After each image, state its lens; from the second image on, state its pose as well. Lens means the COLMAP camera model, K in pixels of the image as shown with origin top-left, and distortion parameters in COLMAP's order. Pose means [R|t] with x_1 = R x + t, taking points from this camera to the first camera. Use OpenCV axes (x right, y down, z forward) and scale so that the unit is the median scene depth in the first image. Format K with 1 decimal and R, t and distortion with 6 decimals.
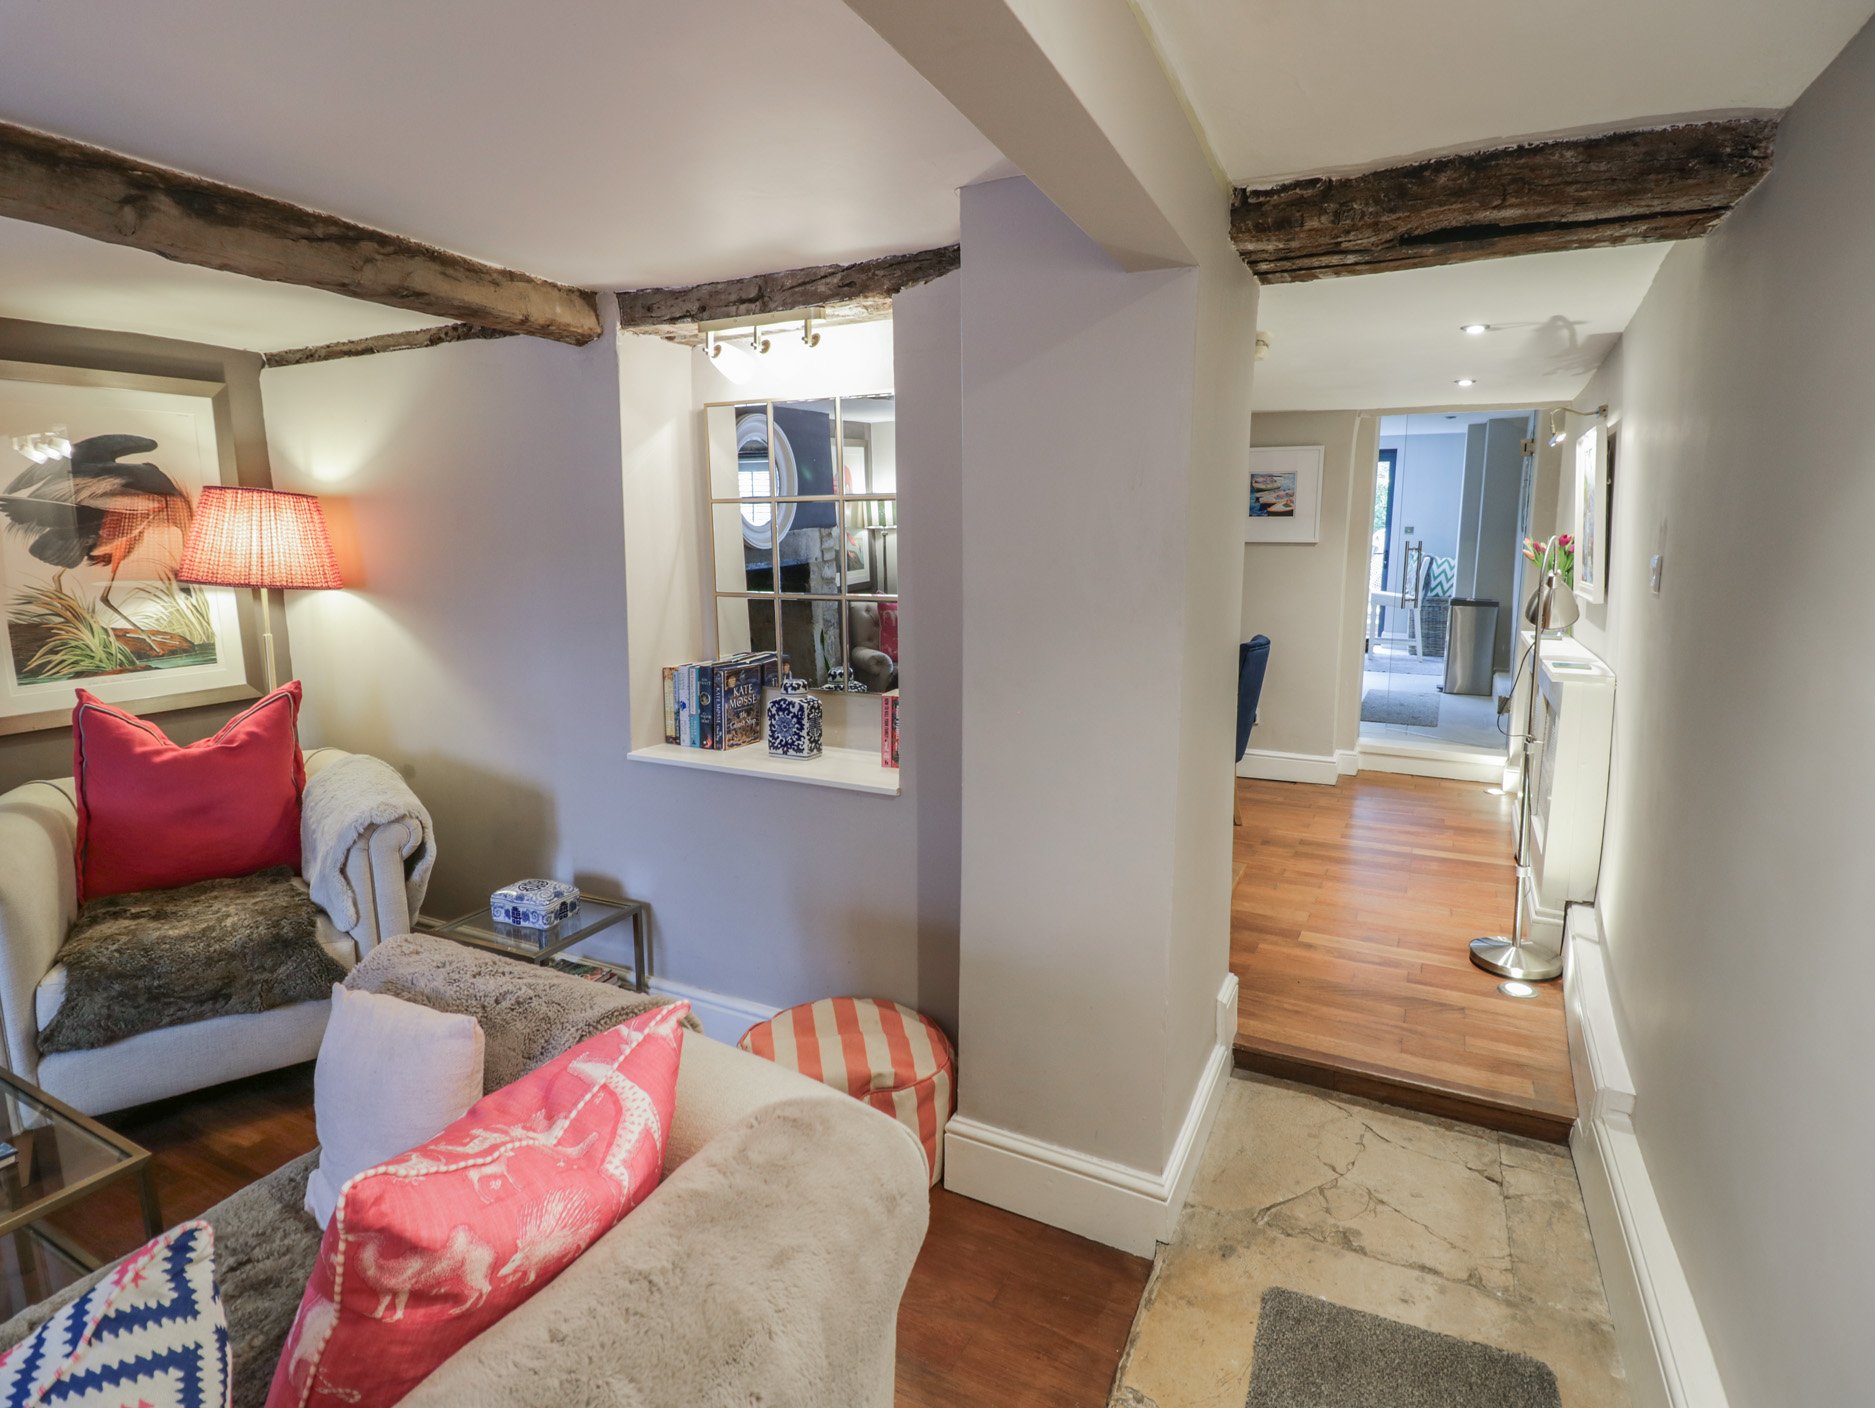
lens RADIAL K [[944.1, 0, 944.6], [0, 944.1, 691.2], [0, 0, 1]] dist [-0.000619, -0.000204]
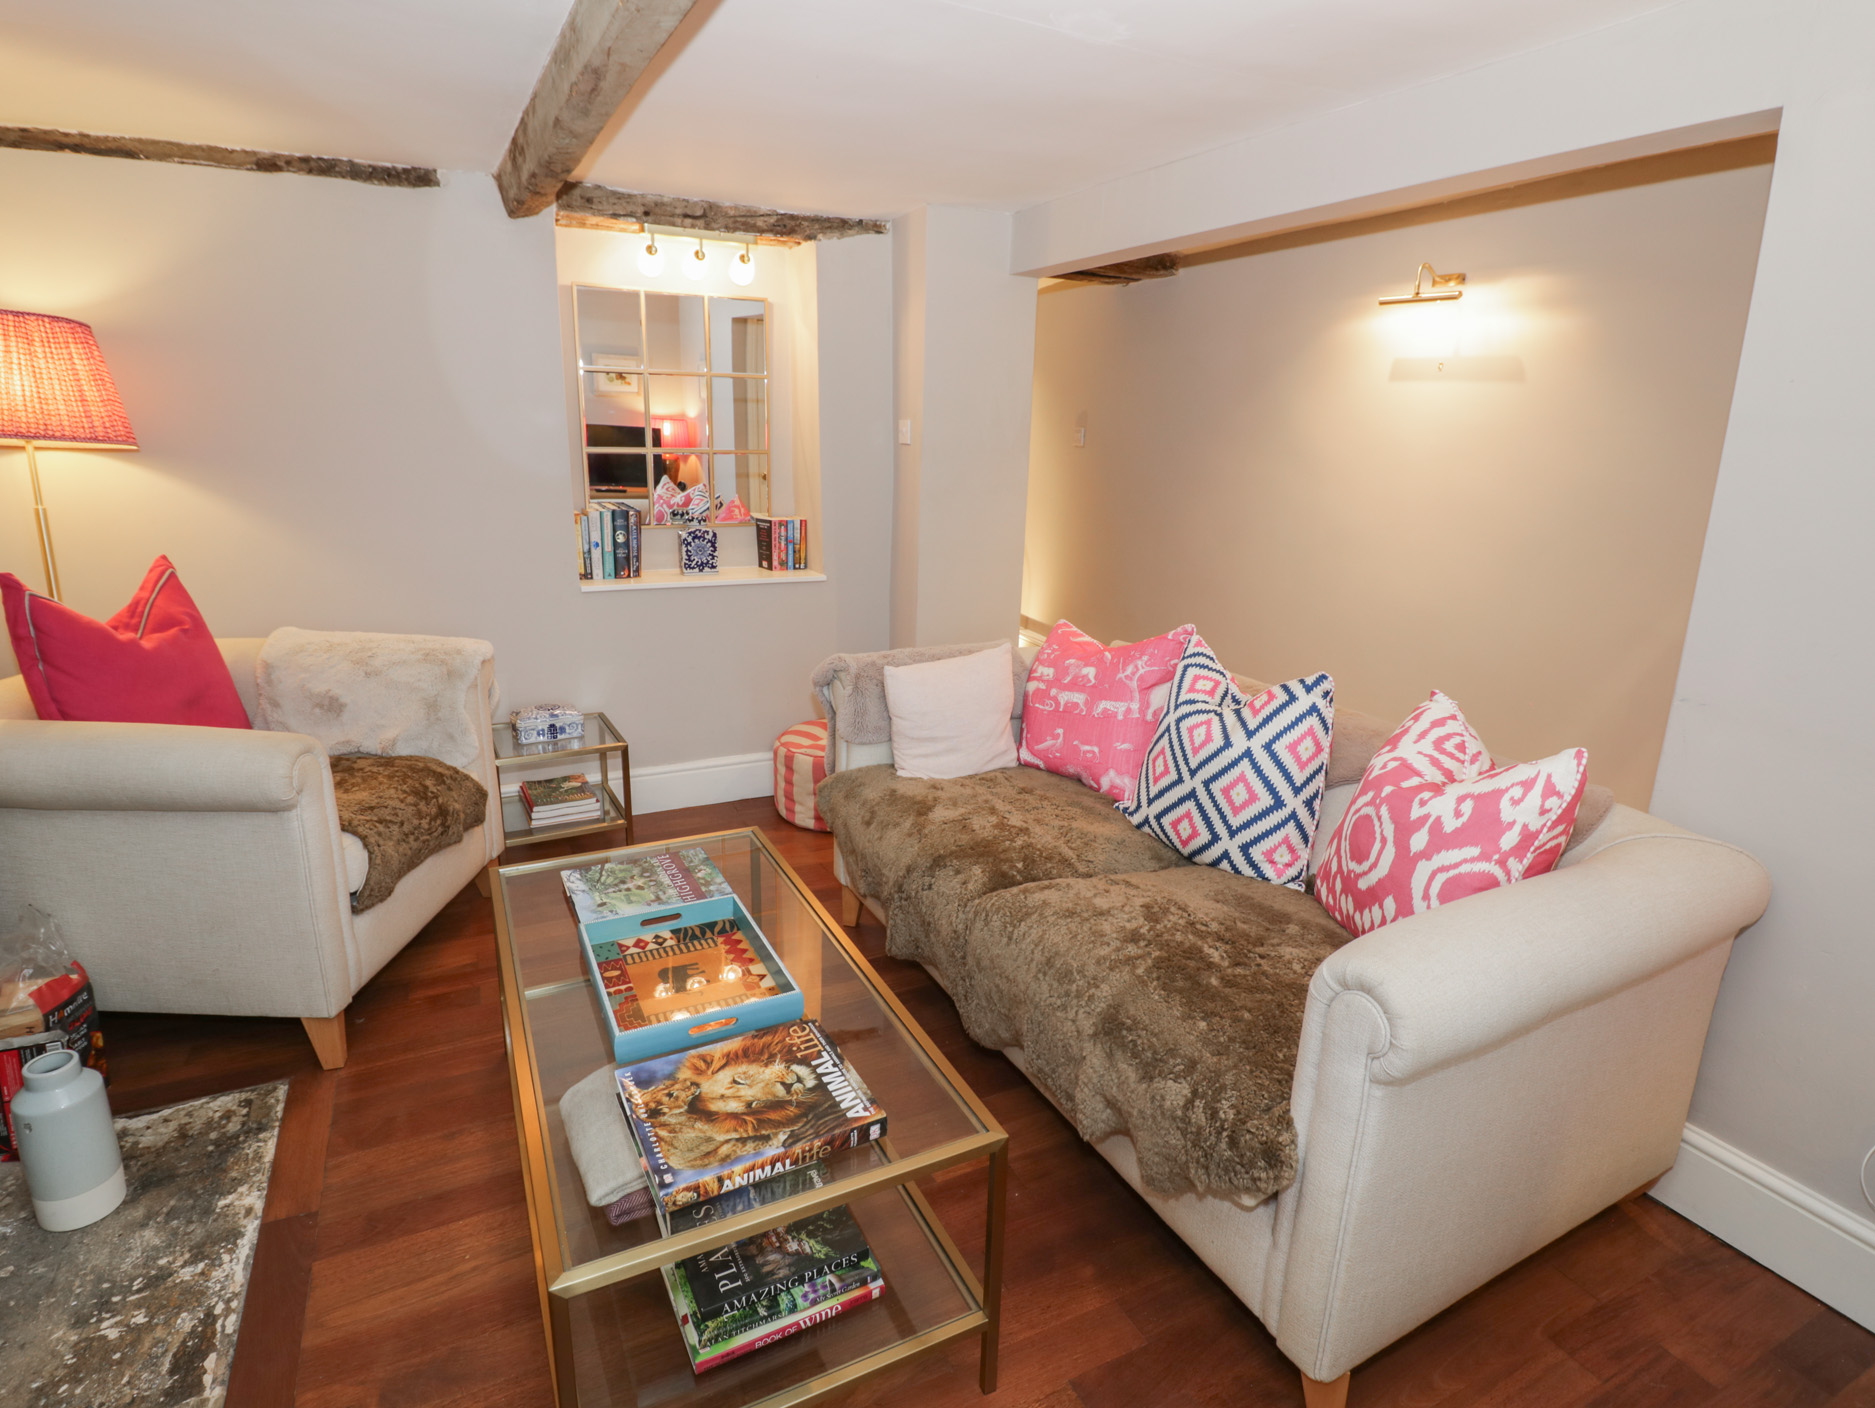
lens RADIAL K [[988.2, 0, 942.6], [0, 988.2, 696.3], [0, 0, 1]] dist [-0.013222, -0.010514]
pose [[0.595633, -0.192142, 0.779938, -1.088714], [0.098973, 0.981126, 0.166122, 0.042043], [-0.797136, -0.021755, 0.603408, -0.103481]]
